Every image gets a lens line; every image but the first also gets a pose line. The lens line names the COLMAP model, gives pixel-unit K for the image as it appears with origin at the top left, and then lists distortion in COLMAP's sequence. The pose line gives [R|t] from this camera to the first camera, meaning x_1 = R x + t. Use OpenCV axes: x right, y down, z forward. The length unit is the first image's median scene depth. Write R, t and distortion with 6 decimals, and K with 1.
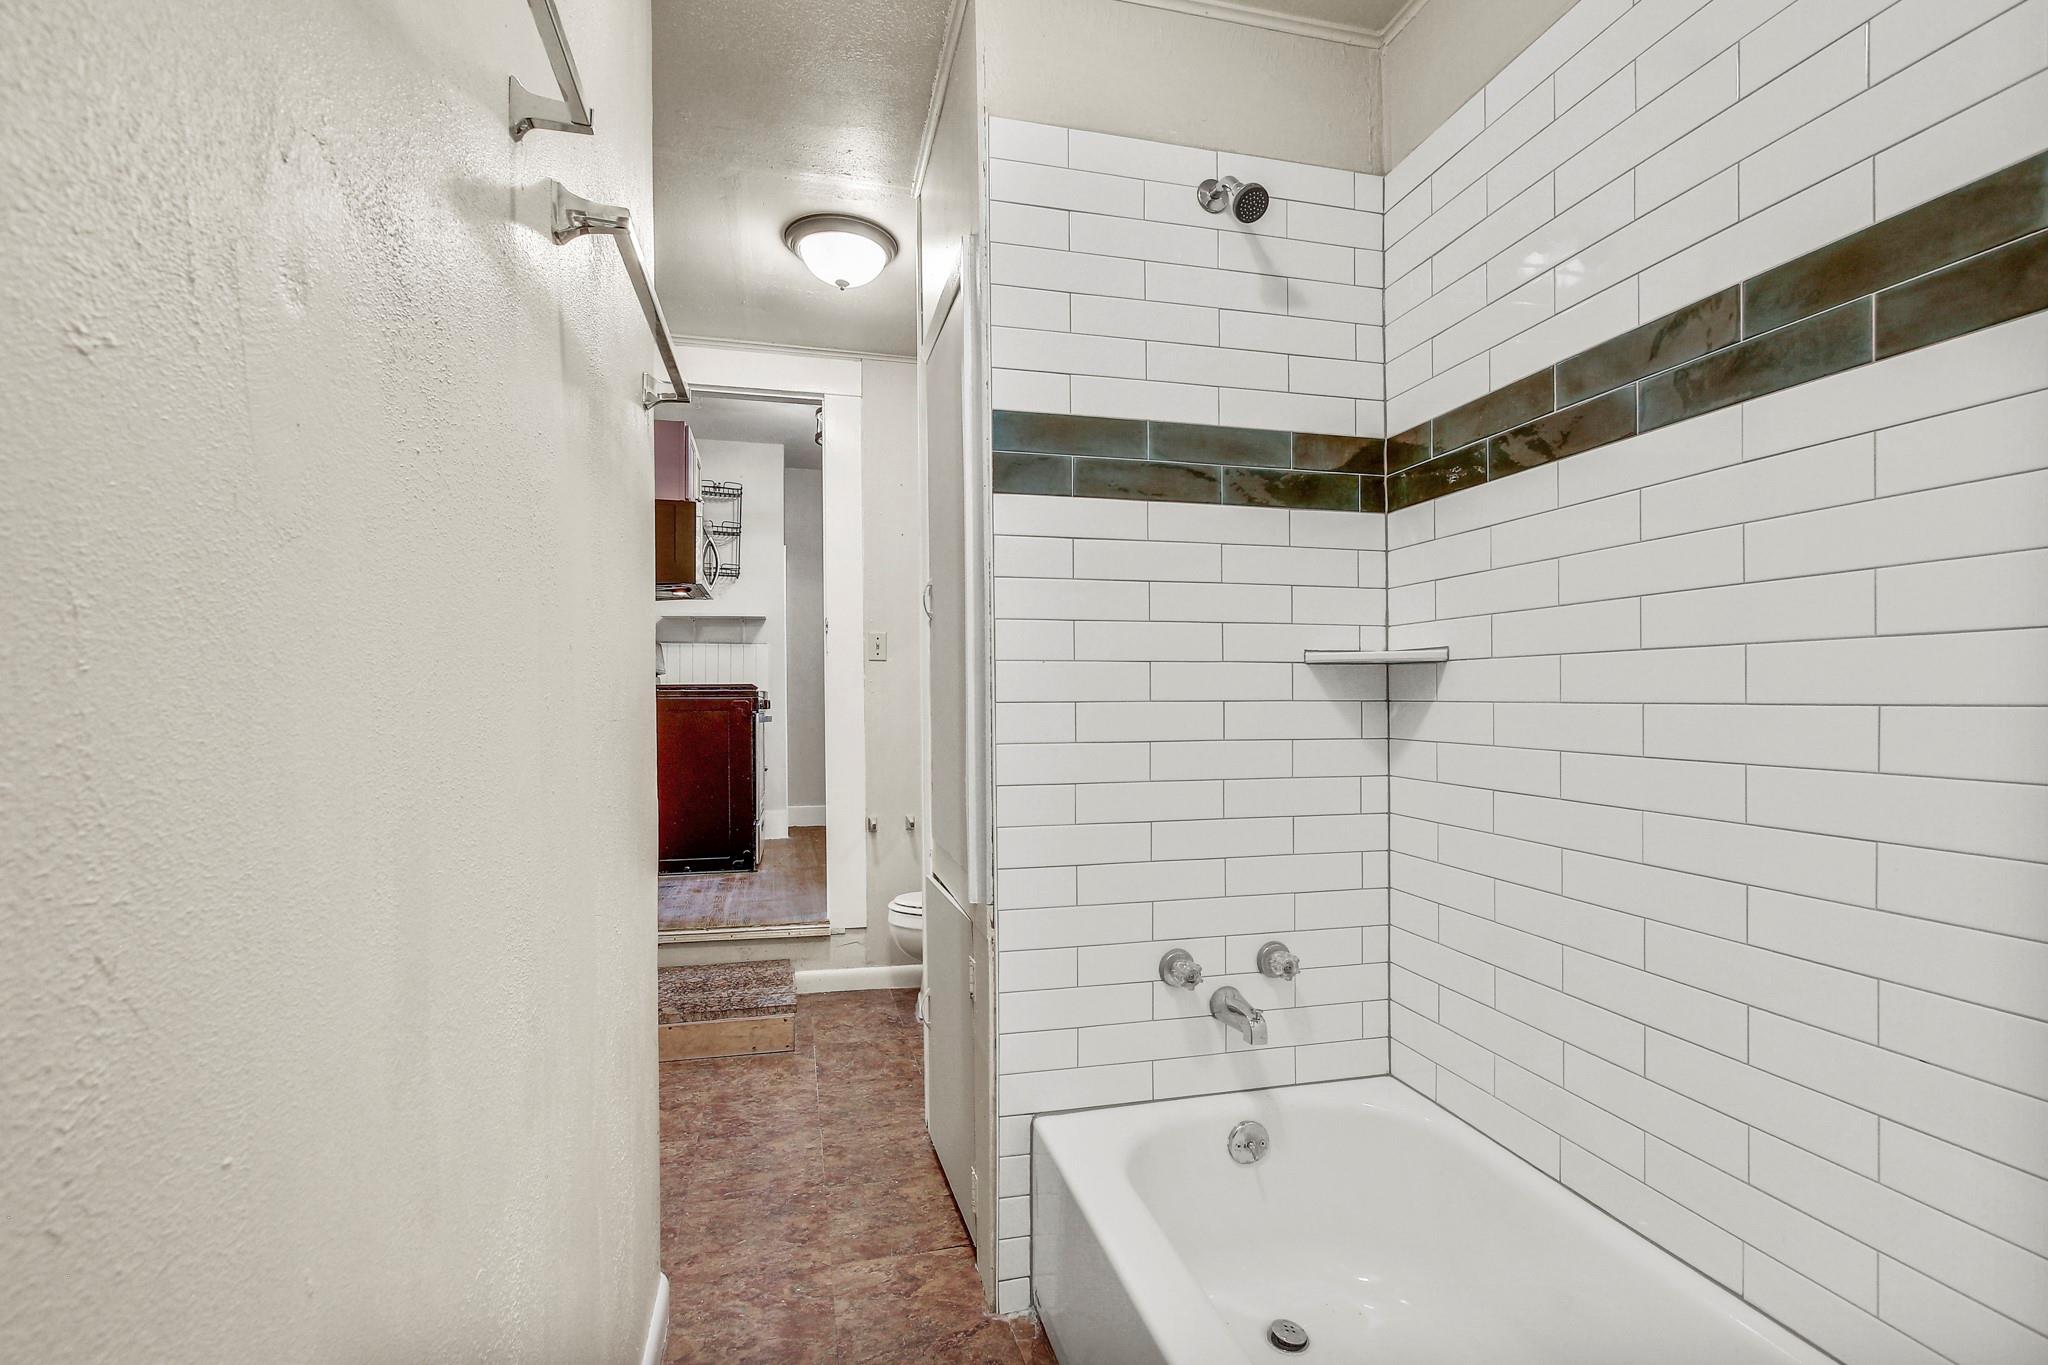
lens RADIAL K [[944.0, 0, 1029.2], [0, 944.0, 696.5], [0, 0, 1]] dist [-0.012601, 0.004343]
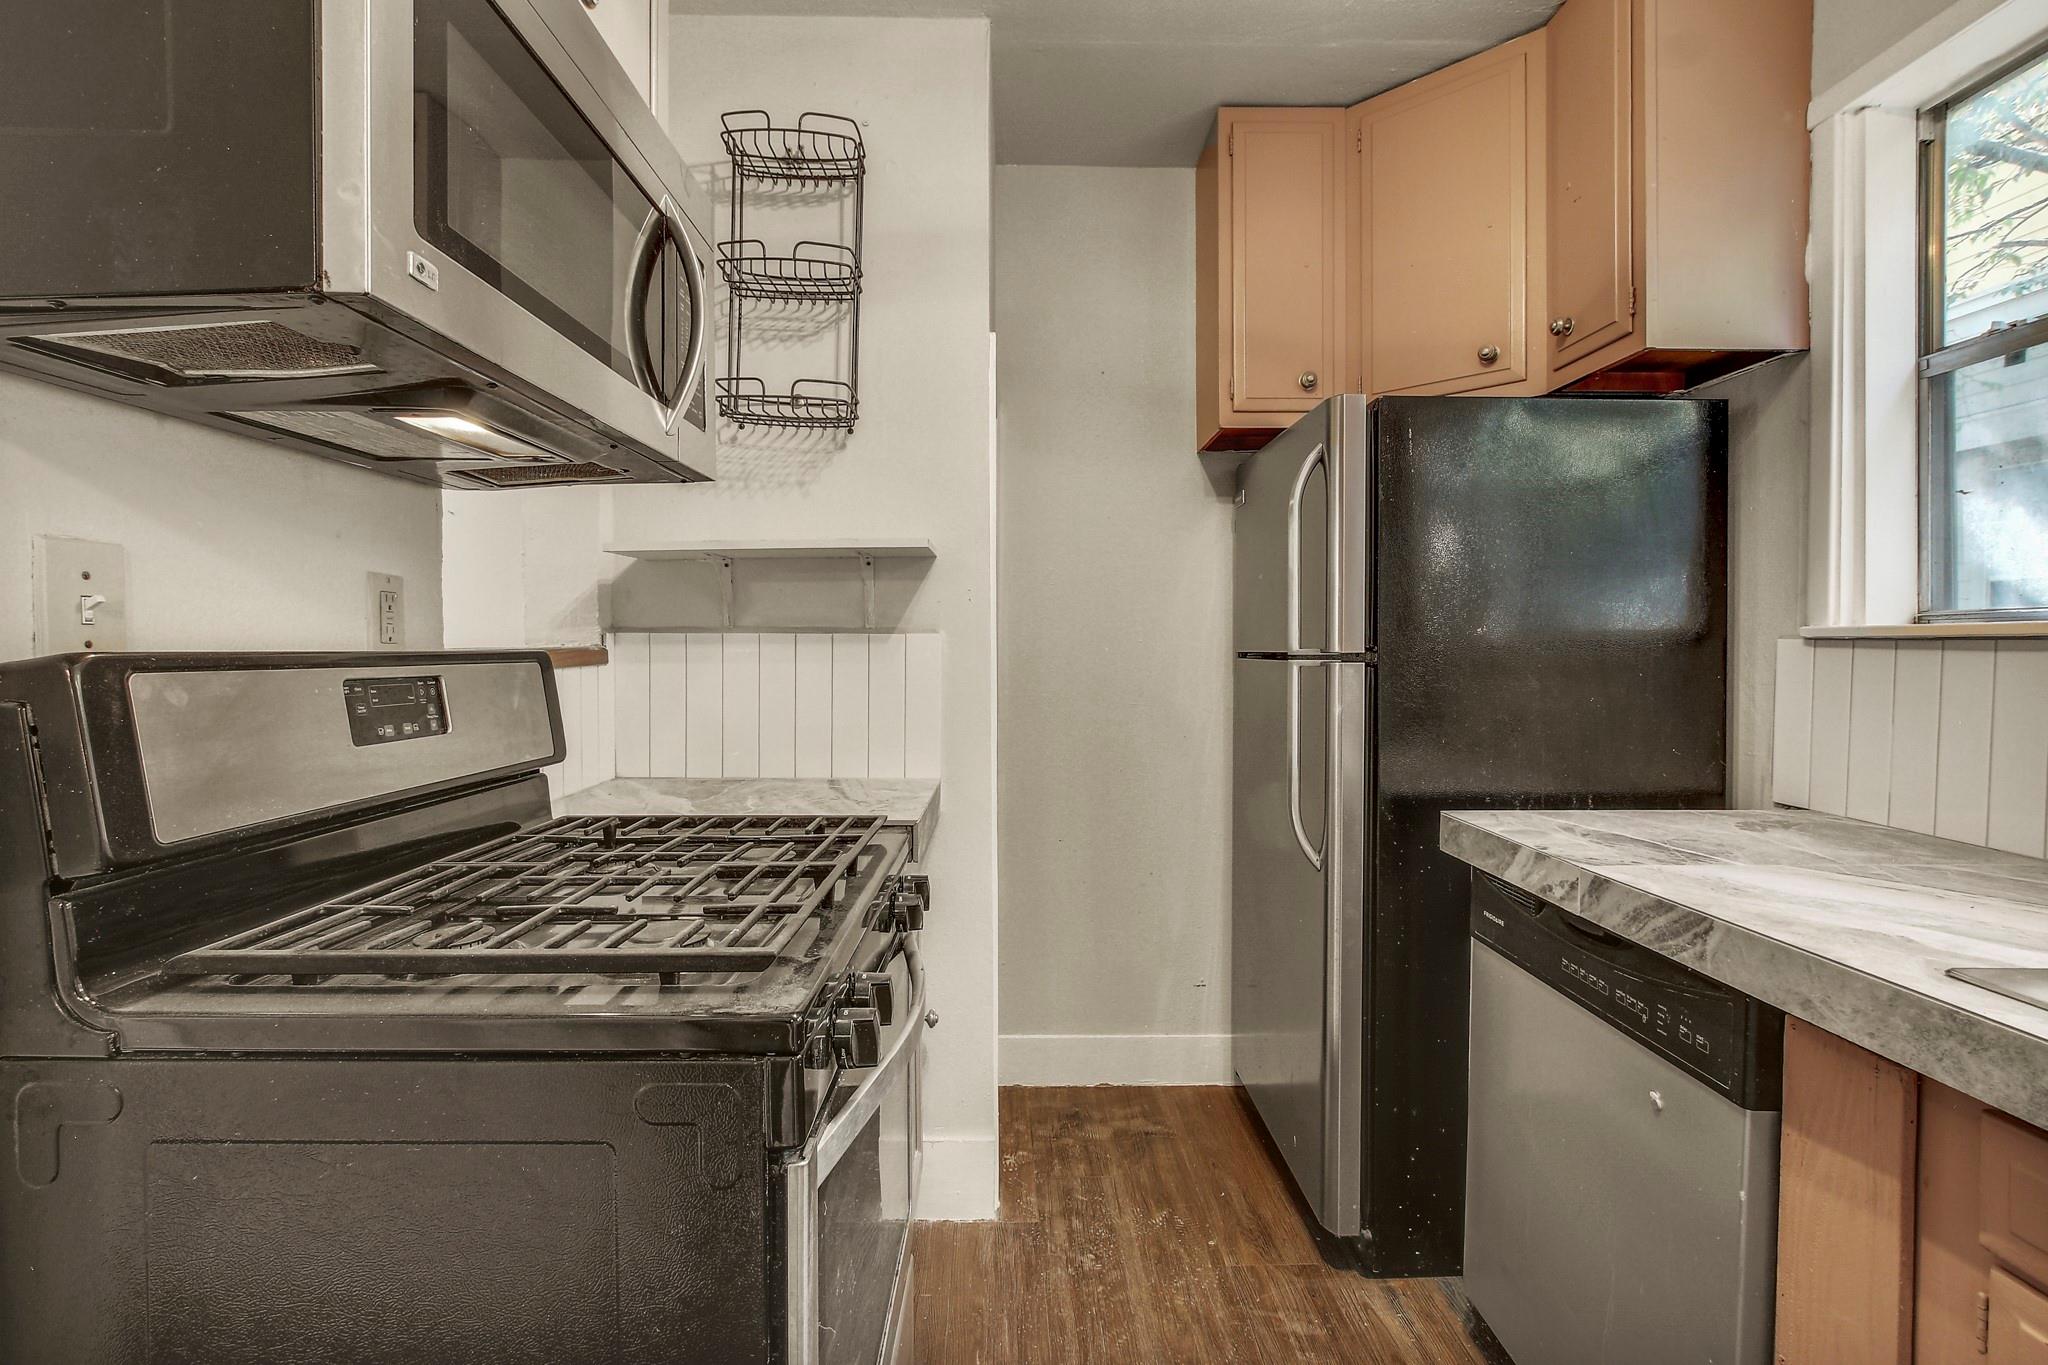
lens RADIAL K [[944.0, 0, 1026.5], [0, 944.0, 649.5], [0, 0, 1]] dist [-0.012601, 0.004343]
pose [[0.974124, 0.006893, -0.225910, -0.176383], [-0.005176, 0.999953, 0.008191, -0.053494], [0.225956, -0.006810, 0.974114, 0.696803]]
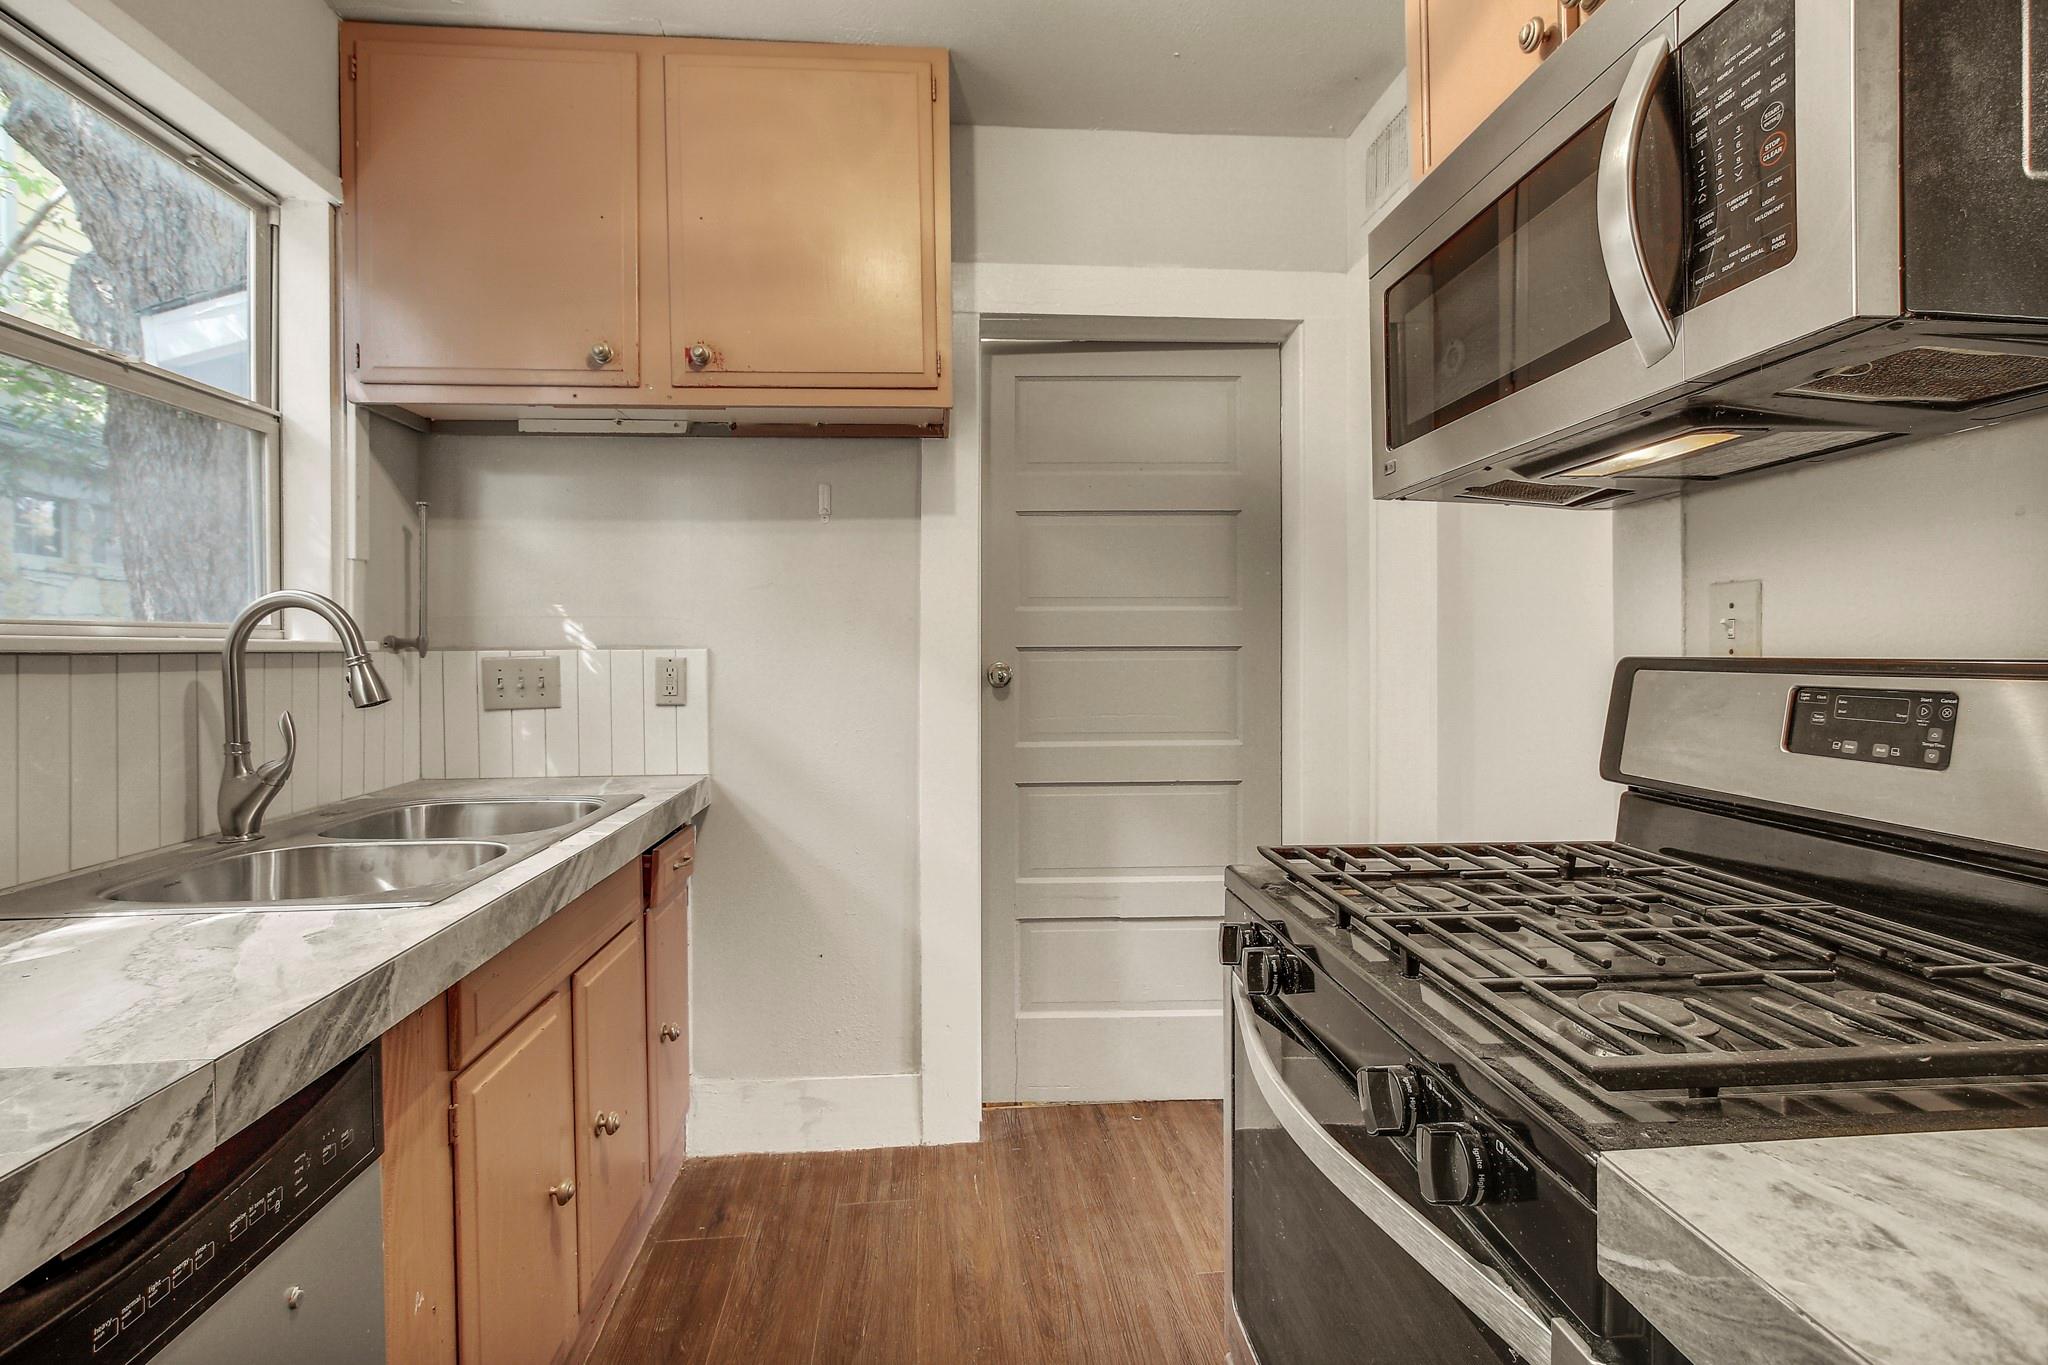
lens RADIAL K [[944.0, 0, 1021.5], [0, 944.0, 666.7], [0, 0, 1]] dist [-0.012601, 0.004343]
pose [[-0.986115, 0.010360, 0.165741, -0.228892], [0.011995, 0.999889, 0.008867, -0.052649], [-0.165631, 0.010732, -0.986129, 1.074454]]
